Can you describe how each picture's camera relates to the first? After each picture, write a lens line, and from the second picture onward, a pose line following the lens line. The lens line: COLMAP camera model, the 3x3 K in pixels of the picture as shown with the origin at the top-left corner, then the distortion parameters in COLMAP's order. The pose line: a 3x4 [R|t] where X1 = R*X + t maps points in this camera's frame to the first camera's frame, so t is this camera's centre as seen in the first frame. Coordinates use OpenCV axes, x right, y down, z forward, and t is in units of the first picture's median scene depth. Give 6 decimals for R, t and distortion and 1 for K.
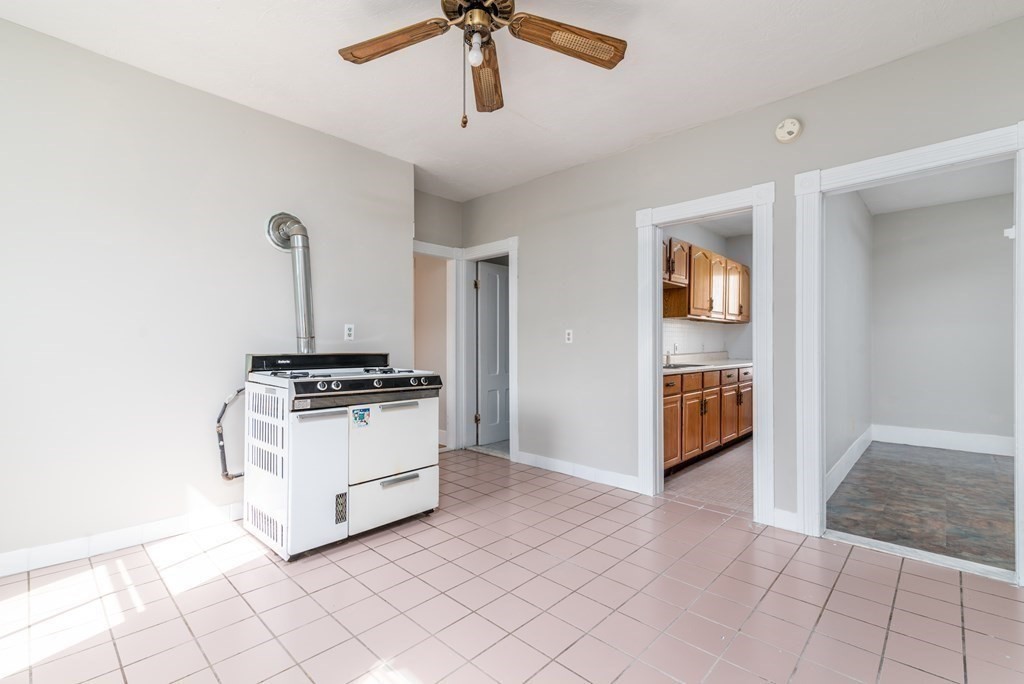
lens RADIAL K [[459.6, 0, 513.2], [0, 459.6, 342.5], [0, 0, 1]] dist [0.016870, 0.000652]
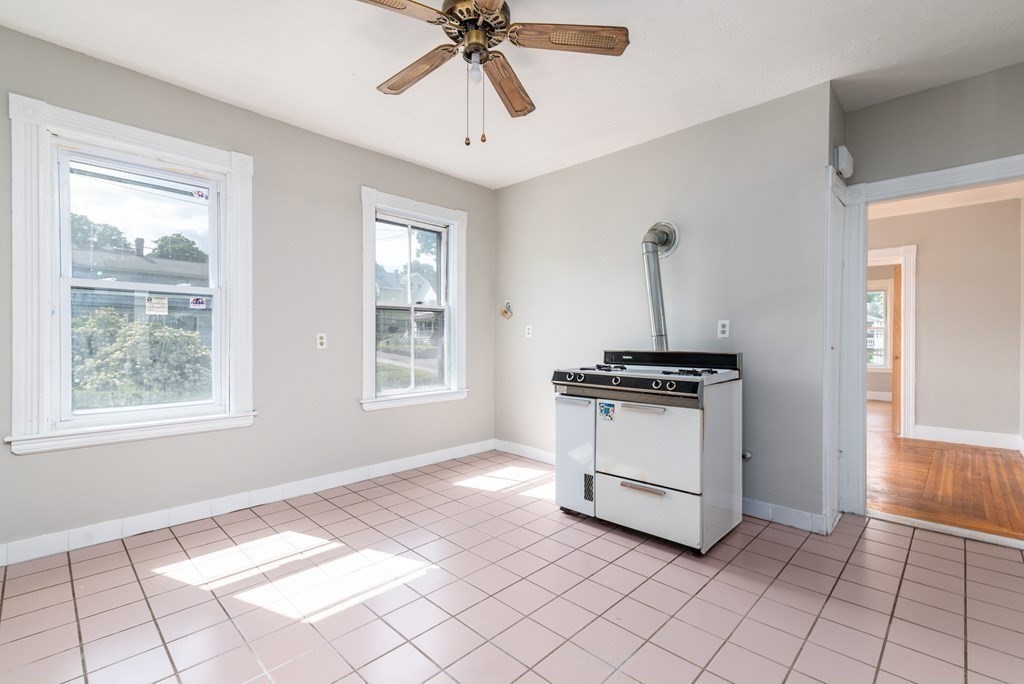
lens RADIAL K [[459.6, 0, 513.2], [0, 459.6, 343.1], [0, 0, 1]] dist [0.016870, 0.000652]
pose [[-0.010679, 0.001248, -0.999942, 0.709073], [0.001044, 0.999999, 0.001237, 0.004910], [0.999942, -0.001030, -0.010680, 0.781433]]
